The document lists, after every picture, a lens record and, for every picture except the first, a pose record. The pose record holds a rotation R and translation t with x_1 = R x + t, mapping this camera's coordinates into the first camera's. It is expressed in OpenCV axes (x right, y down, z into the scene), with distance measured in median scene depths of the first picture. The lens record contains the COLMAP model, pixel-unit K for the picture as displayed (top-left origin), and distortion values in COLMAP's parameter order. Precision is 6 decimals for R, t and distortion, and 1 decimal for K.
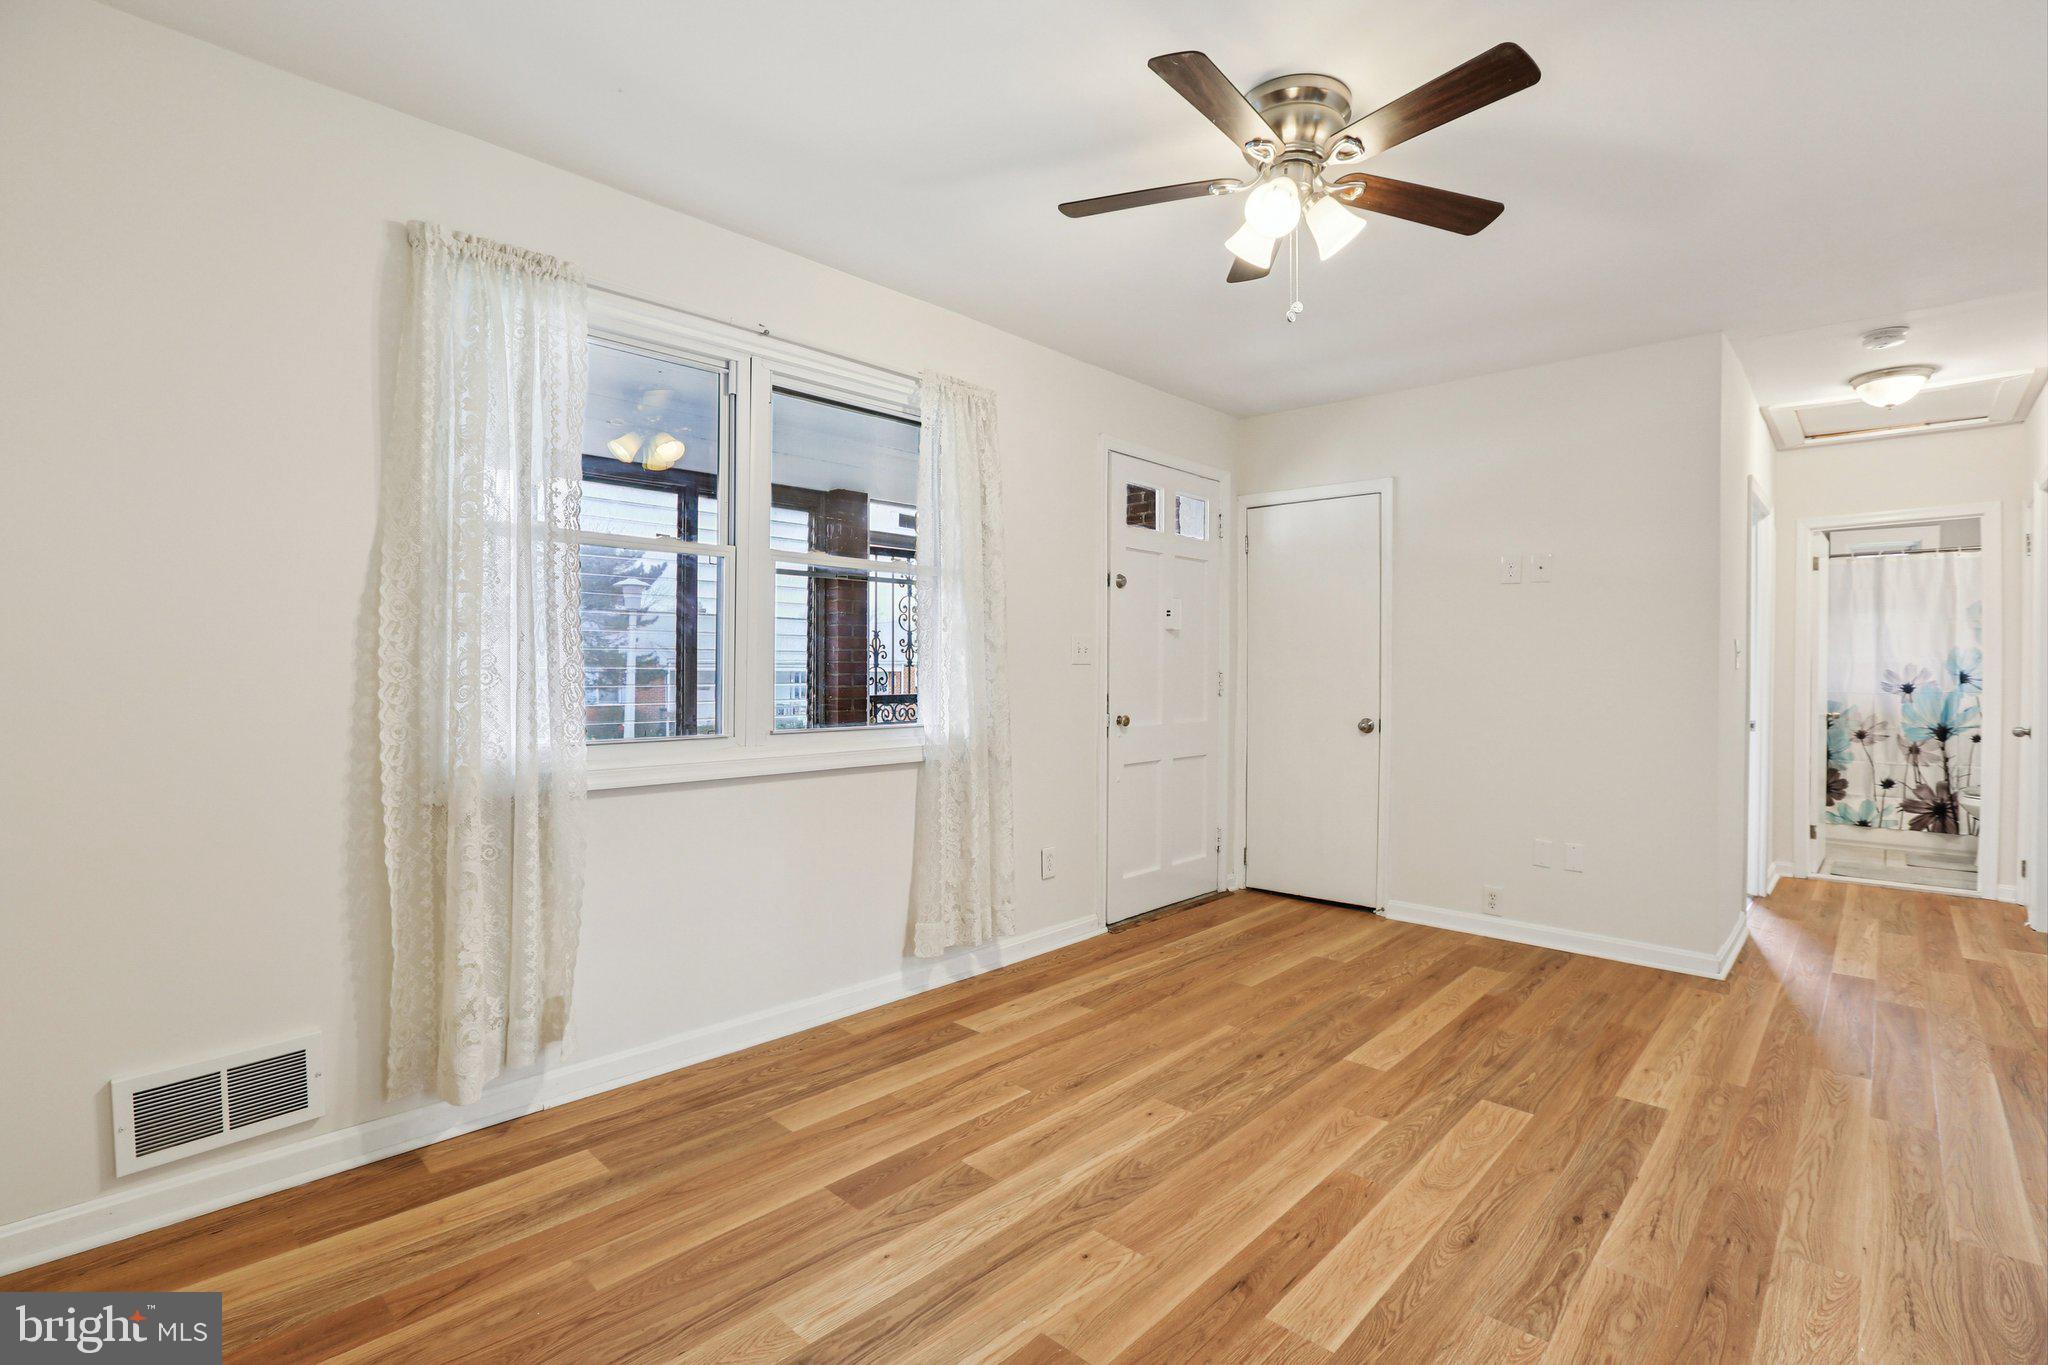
lens RADIAL K [[949.1, 0, 1025.7], [0, 949.1, 683.6], [0, 0, 1]] dist [-0.042848, 0.014690]
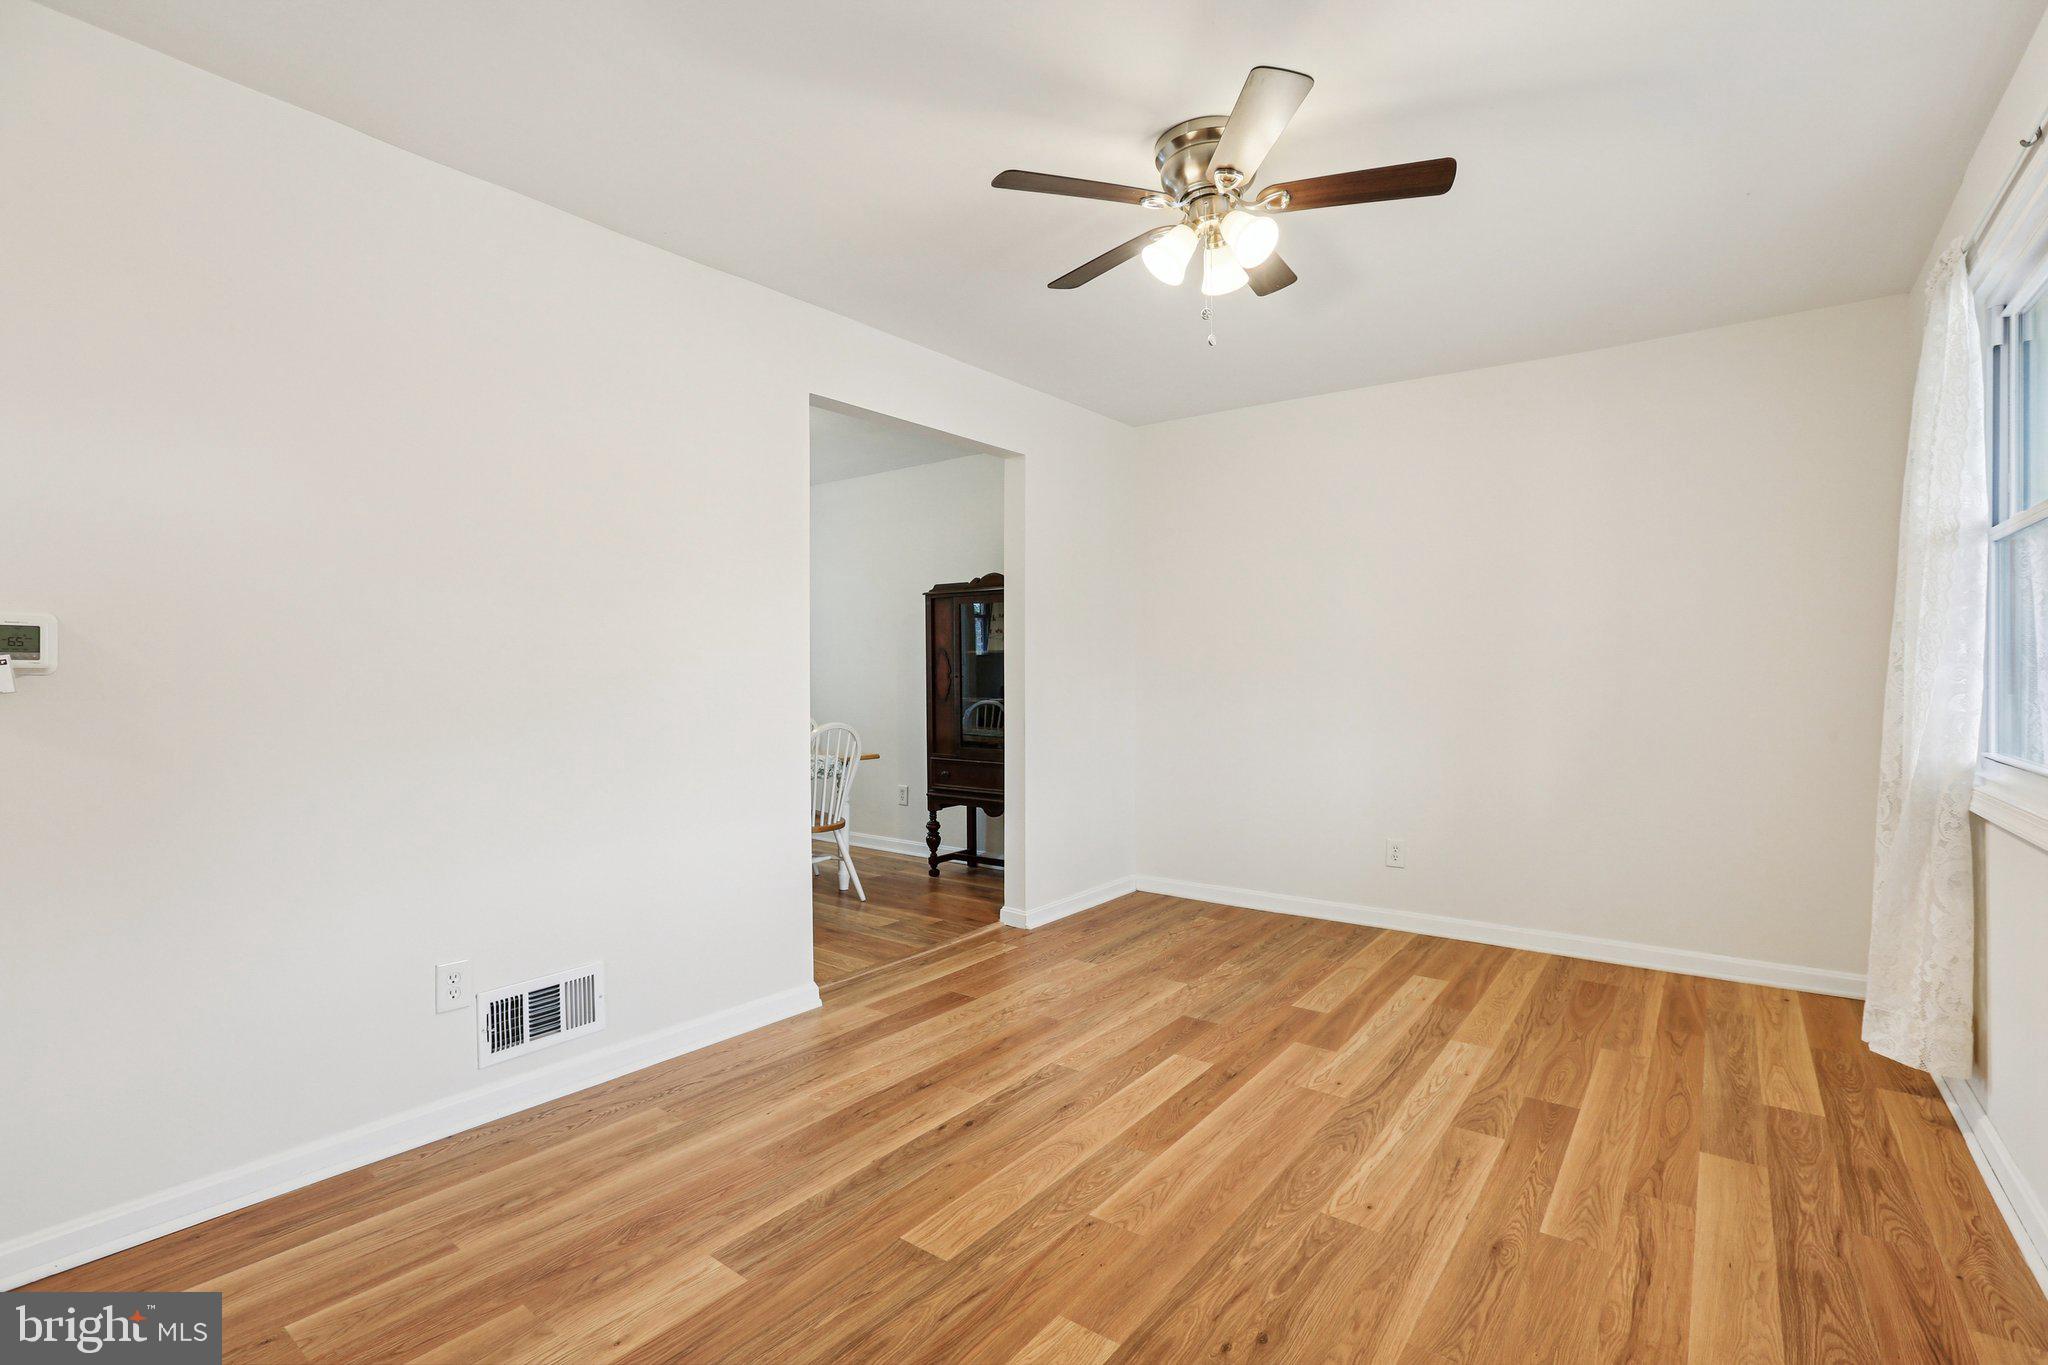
lens RADIAL K [[949.1, 0, 1030.6], [0, 949.1, 680.9], [0, 0, 1]] dist [-0.042848, 0.014690]
pose [[-0.993502, -0.007235, -0.113585, 0.572131], [-0.009440, 0.999777, 0.018885, -0.022742], [0.113423, 0.019835, -0.993349, 1.928812]]
